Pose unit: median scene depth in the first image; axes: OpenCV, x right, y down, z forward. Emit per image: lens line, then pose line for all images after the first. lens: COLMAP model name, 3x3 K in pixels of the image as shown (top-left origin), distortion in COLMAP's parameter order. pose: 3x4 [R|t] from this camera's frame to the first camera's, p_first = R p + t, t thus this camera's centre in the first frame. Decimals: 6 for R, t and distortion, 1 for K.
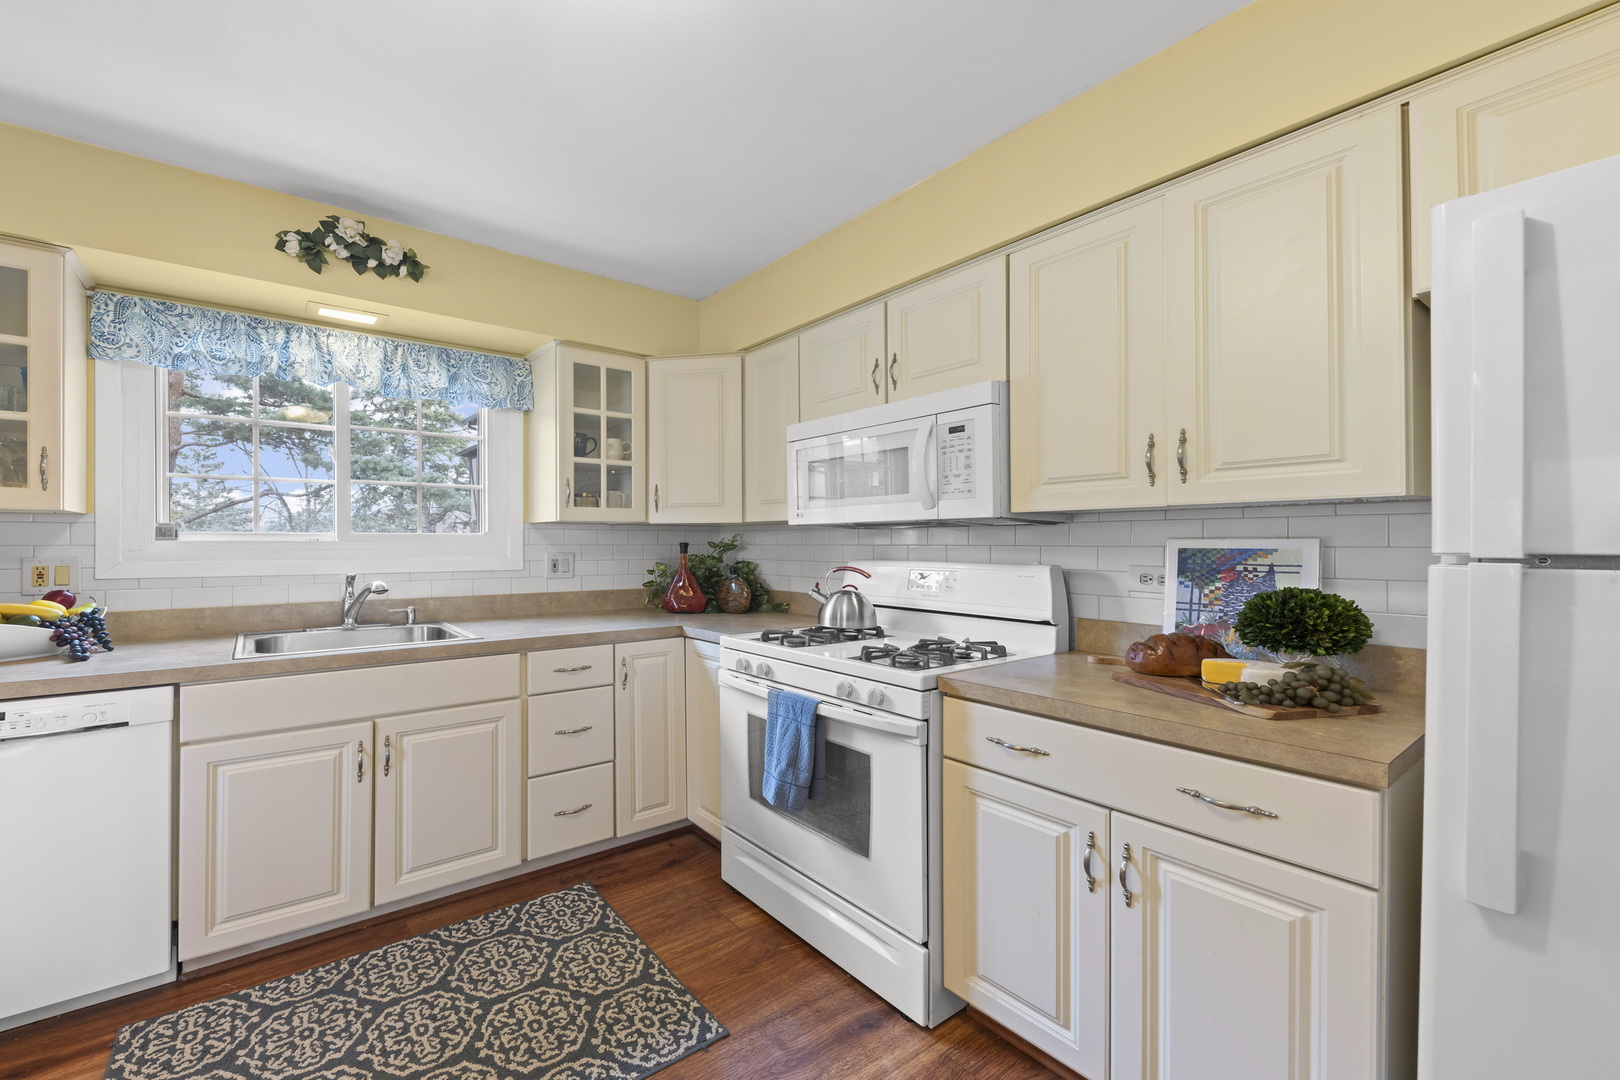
lens RADIAL K [[586.6, 0, 706.0], [0, 586.6, 542.9], [0, 0, 1]] dist [0.024344, -0.008926]
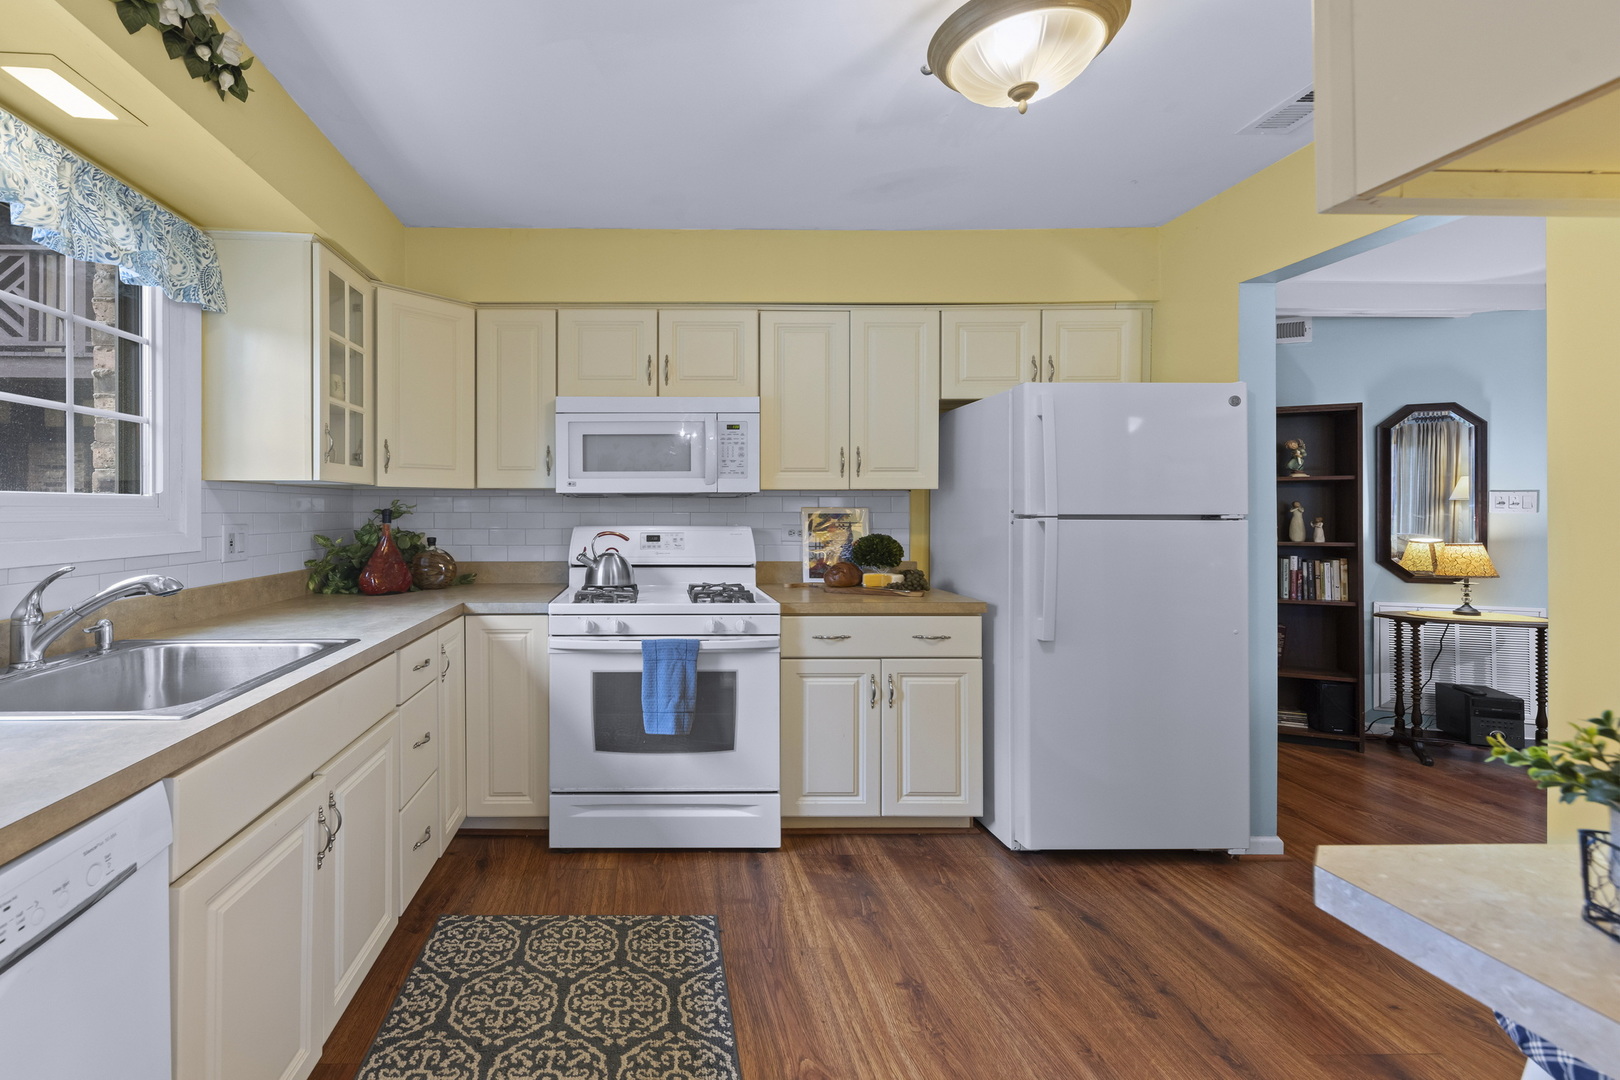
lens RADIAL K [[636.7, 0, 657.6], [0, 636.7, 508.7], [0, 0, 1]] dist [0.013848, 0.000059]
pose [[0.614642, 0.002490, 0.788802, -0.826274], [-0.000842, 0.999997, -0.002501, 0.000134], [-0.788806, 0.000873, 0.614642, 0.226175]]
